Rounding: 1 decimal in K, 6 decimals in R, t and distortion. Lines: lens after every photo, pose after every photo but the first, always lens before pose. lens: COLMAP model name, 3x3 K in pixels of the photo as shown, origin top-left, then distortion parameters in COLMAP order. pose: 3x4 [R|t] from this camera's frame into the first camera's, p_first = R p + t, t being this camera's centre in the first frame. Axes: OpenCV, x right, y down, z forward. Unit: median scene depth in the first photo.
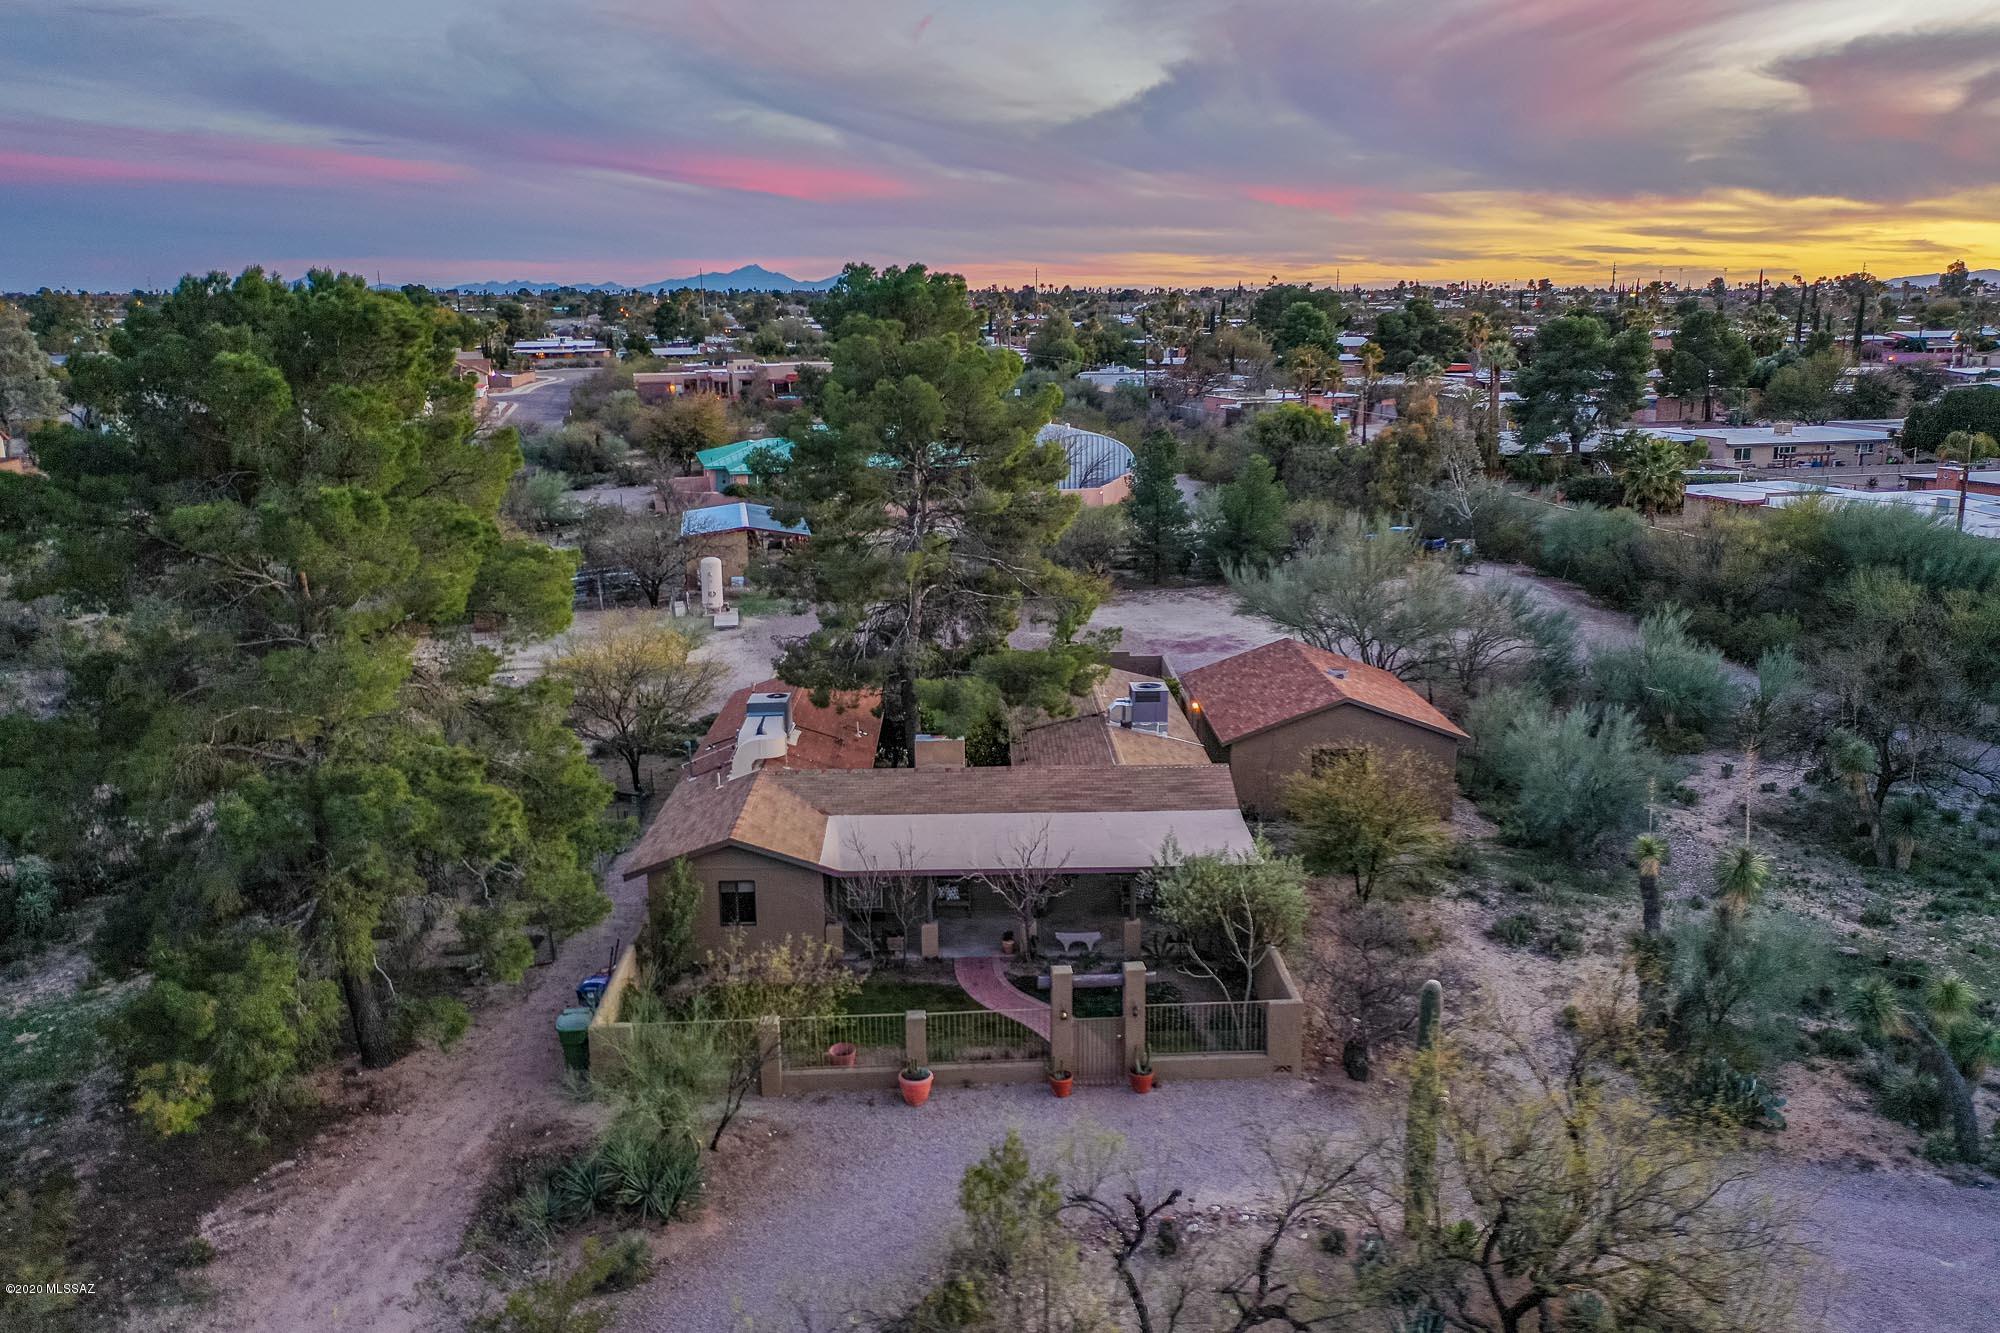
lens RADIAL K [[1583.5, 0, 989.1], [0, 1583.5, 679.4], [0, 0, 1]] dist [-0.011811, 0.001882]
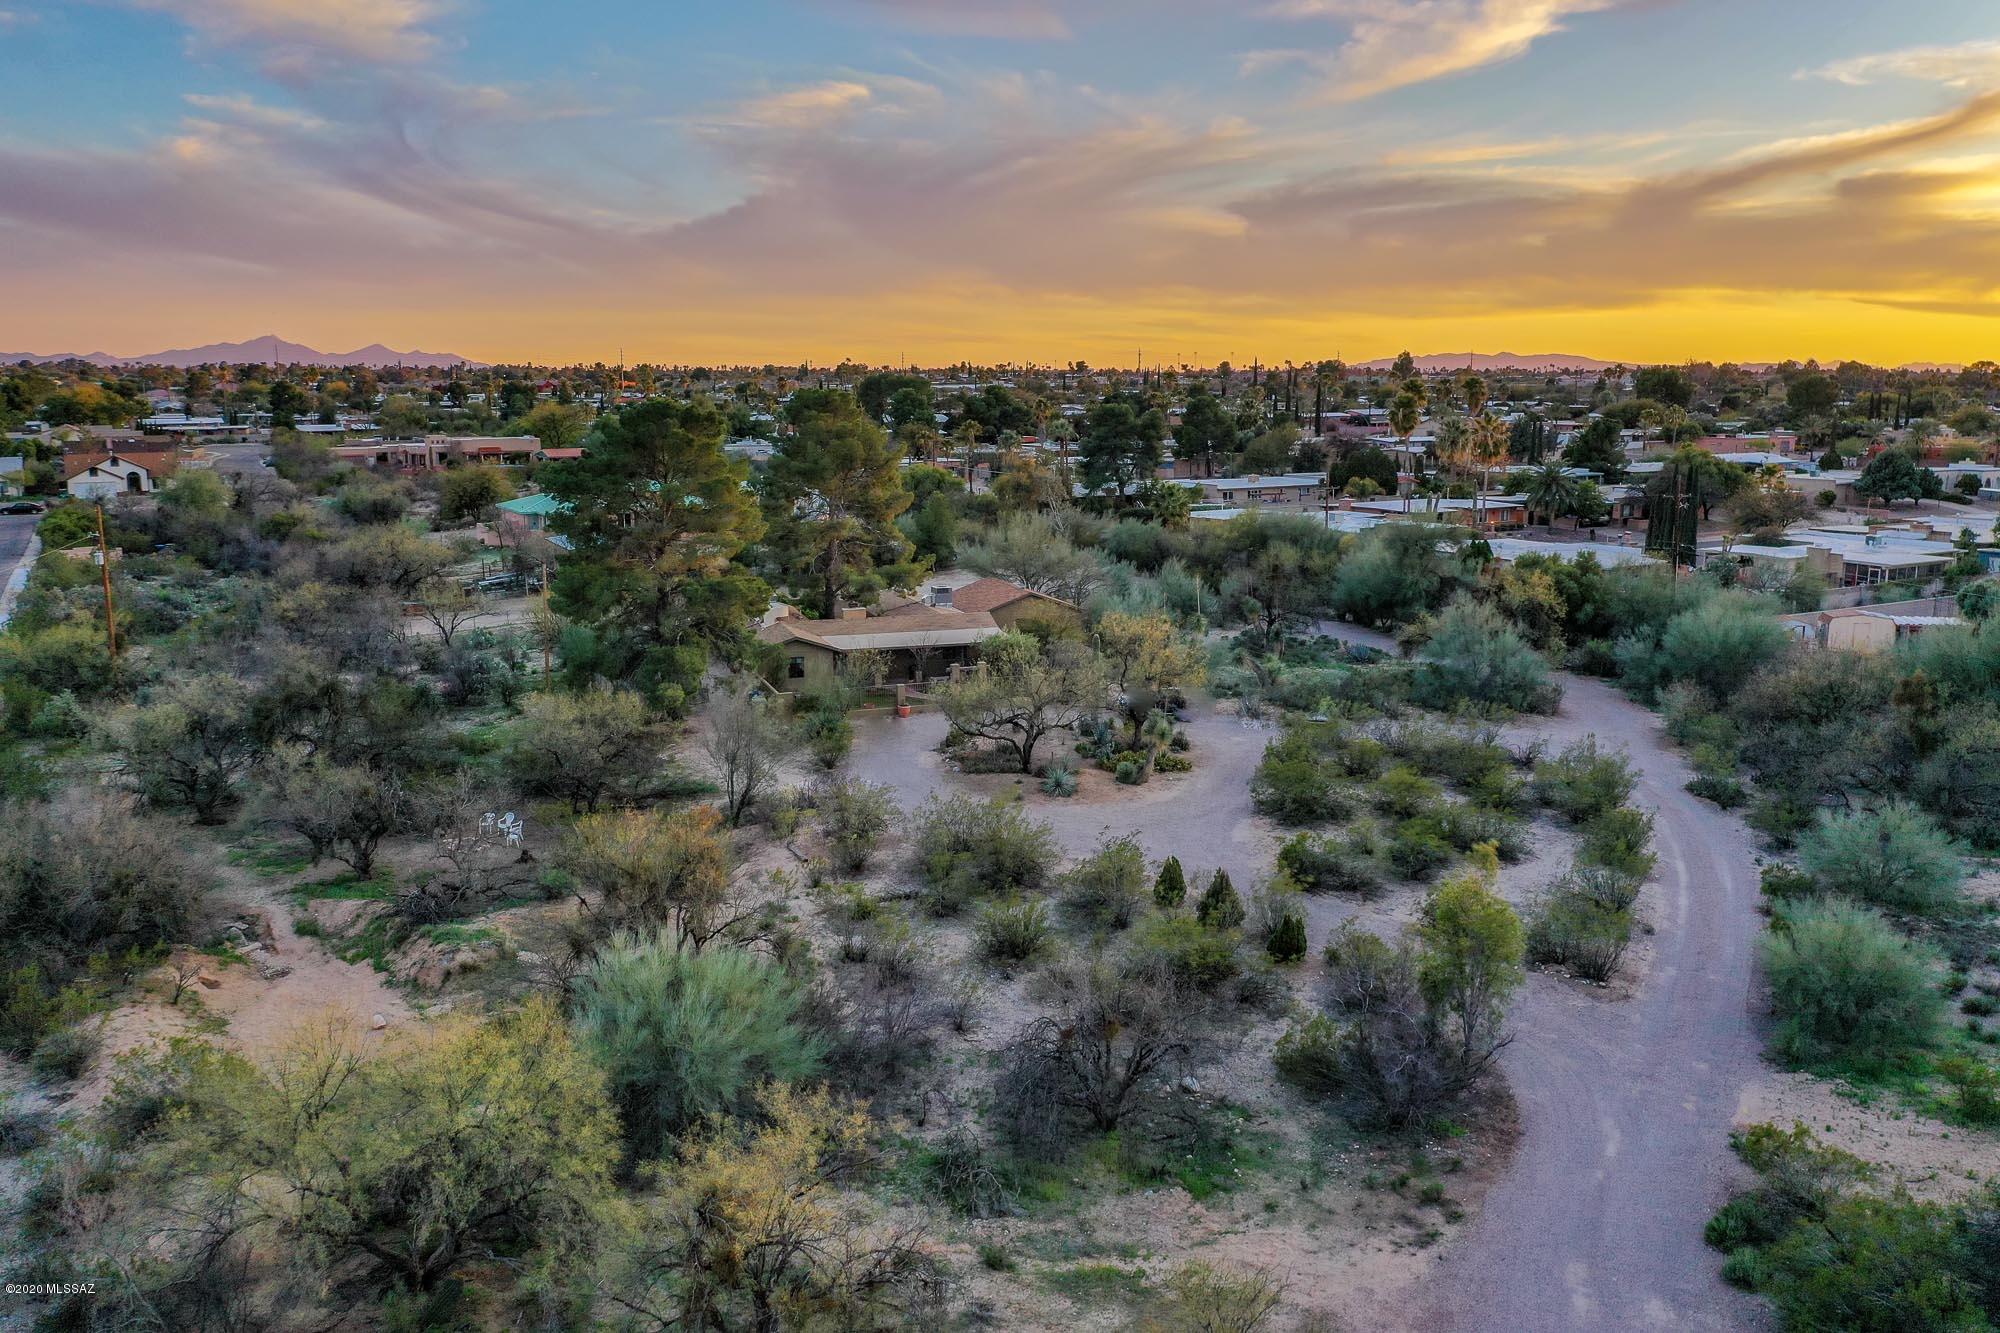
lens RADIAL K [[1583.5, 0, 1007.3], [0, 1583.5, 664.1], [0, 0, 1]] dist [-0.011811, 0.001882]
pose [[0.959723, -0.043231, 0.277602, -0.108259], [0.058465, 0.997190, -0.046834, 0.056113], [-0.274797, 0.061178, 0.959554, -0.276555]]
